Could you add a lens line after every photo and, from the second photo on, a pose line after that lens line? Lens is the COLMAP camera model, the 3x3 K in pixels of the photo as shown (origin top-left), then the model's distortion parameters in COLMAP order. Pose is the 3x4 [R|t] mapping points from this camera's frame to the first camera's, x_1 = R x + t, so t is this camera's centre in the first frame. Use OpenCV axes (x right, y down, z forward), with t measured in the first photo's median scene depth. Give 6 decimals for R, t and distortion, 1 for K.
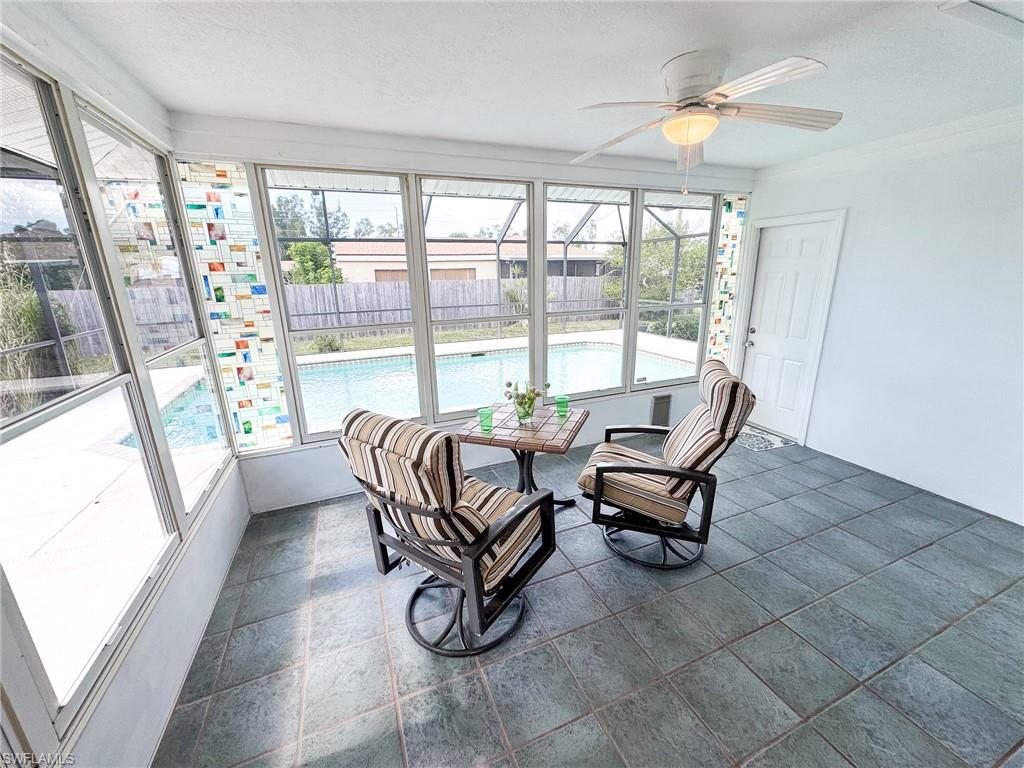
lens RADIAL K [[413.4, 0, 512.0], [0, 413.4, 384.0], [0, 0, 1]] dist [-0.009369, 0.000104]
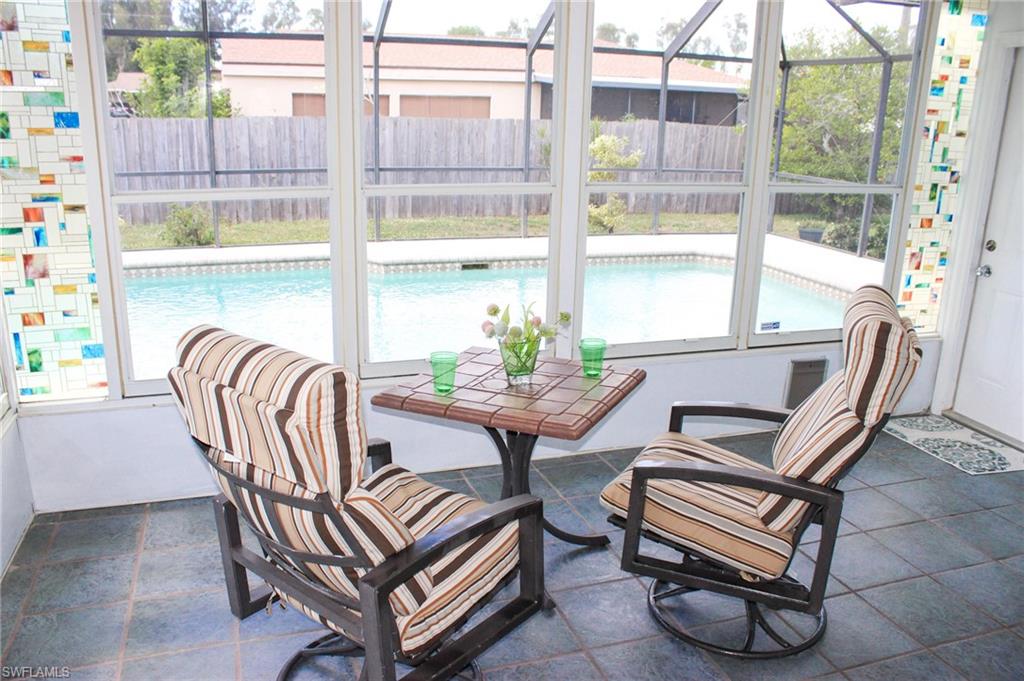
lens RADIAL K [[848.4, 0, 504.7], [0, 848.4, 352.1], [0, 0, 1]] dist [-0.158235, 0.125617]
pose [[0.996218, 0.062348, -0.060520, 0.078237], [-0.061136, 0.997894, 0.021677, 0.031033], [0.061745, -0.017895, 0.997932, -0.092944]]
